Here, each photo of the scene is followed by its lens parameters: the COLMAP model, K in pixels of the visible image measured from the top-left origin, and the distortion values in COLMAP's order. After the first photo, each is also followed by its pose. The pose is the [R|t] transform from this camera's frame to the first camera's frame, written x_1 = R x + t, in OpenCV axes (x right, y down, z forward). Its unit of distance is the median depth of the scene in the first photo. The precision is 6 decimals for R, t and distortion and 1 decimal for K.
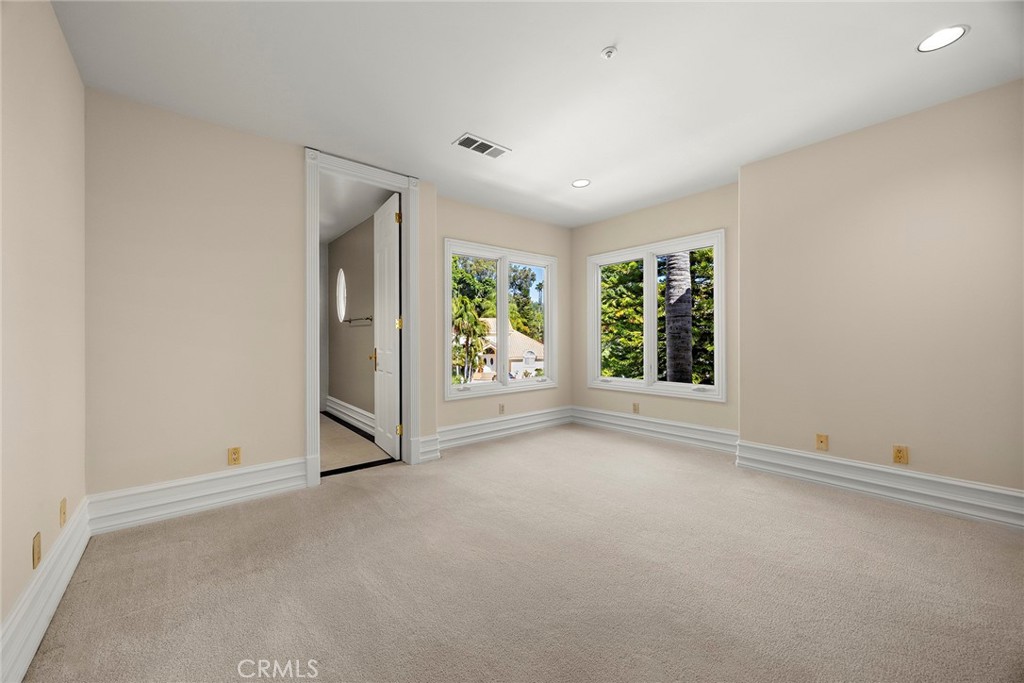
lens RADIAL K [[394.4, 0, 510.2], [0, 394.4, 341.5], [0, 0, 1]] dist [0.000383, -0.000015]
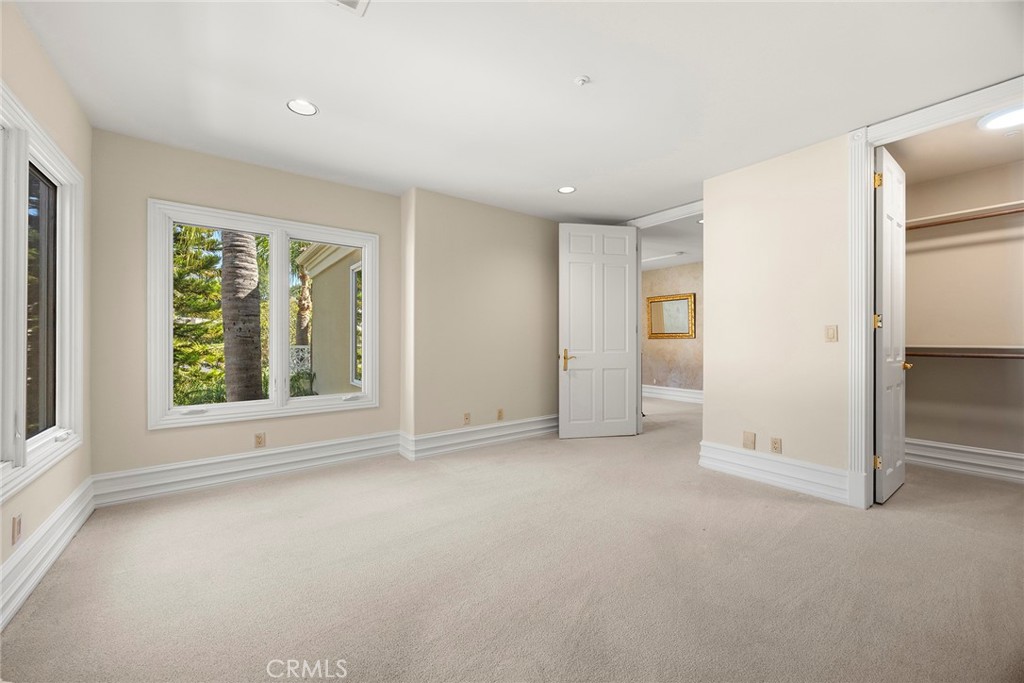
lens RADIAL K [[394.4, 0, 510.2], [0, 394.4, 341.5], [0, 0, 1]] dist [0.000383, -0.000015]
pose [[0.055951, 0.003389, 0.998428, -0.411532], [0.009847, 0.999944, -0.003946, -0.004451], [-0.998385, 0.010053, 0.055914, 0.556732]]
